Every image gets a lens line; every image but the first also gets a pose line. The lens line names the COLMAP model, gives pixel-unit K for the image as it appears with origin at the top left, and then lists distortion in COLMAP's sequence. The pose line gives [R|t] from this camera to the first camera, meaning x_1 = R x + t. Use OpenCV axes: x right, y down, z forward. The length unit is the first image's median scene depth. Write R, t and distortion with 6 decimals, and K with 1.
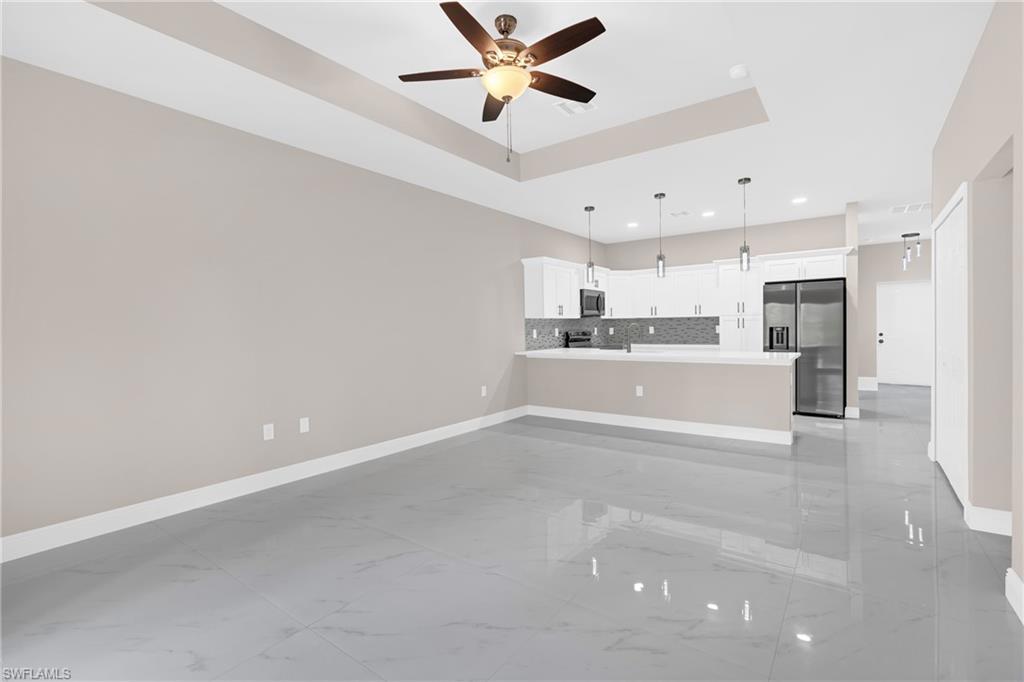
lens RADIAL K [[467.8, 0, 509.1], [0, 467.8, 337.2], [0, 0, 1]] dist [-0.003858, -0.001493]
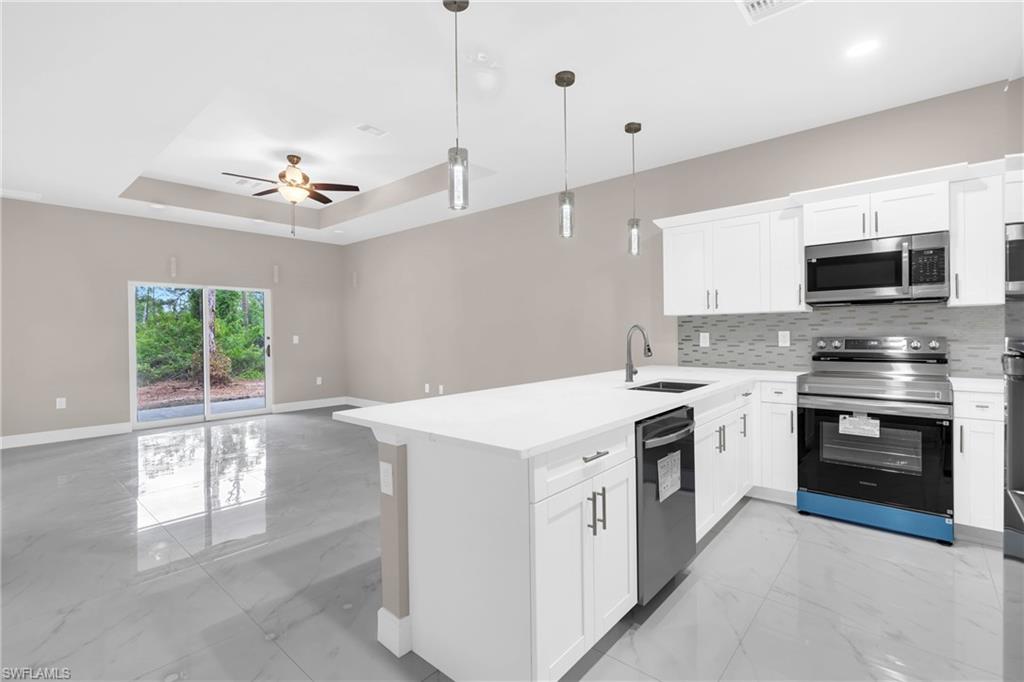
lens RADIAL K [[467.8, 0, 503.9], [0, 467.8, 336.4], [0, 0, 1]] dist [-0.003858, -0.001493]
pose [[-0.094595, 0.028382, -0.995111, 0.645206], [-0.004984, 0.999567, 0.028983, -0.026290], [0.995503, 0.007702, -0.094412, 0.749087]]
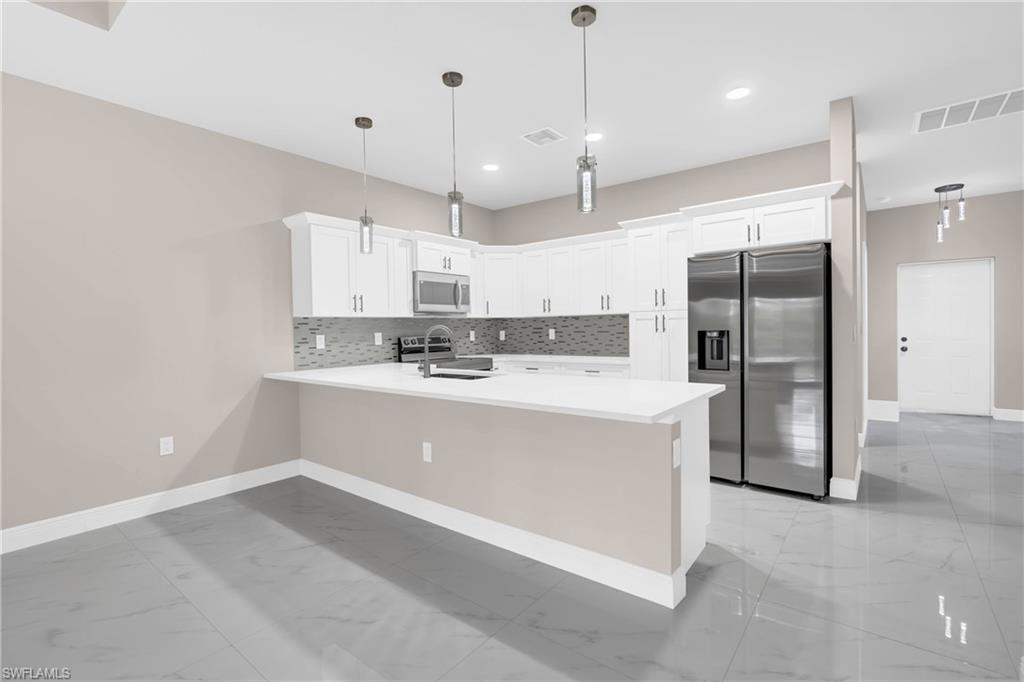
lens RADIAL K [[467.8, 0, 507.0], [0, 467.8, 337.7], [0, 0, 1]] dist [-0.003858, -0.001493]
pose [[0.999233, -0.000753, -0.039144, 0.305737], [0.000754, 1.000000, 0.000012, -0.011711], [0.039144, -0.000041, 0.999234, 0.369677]]
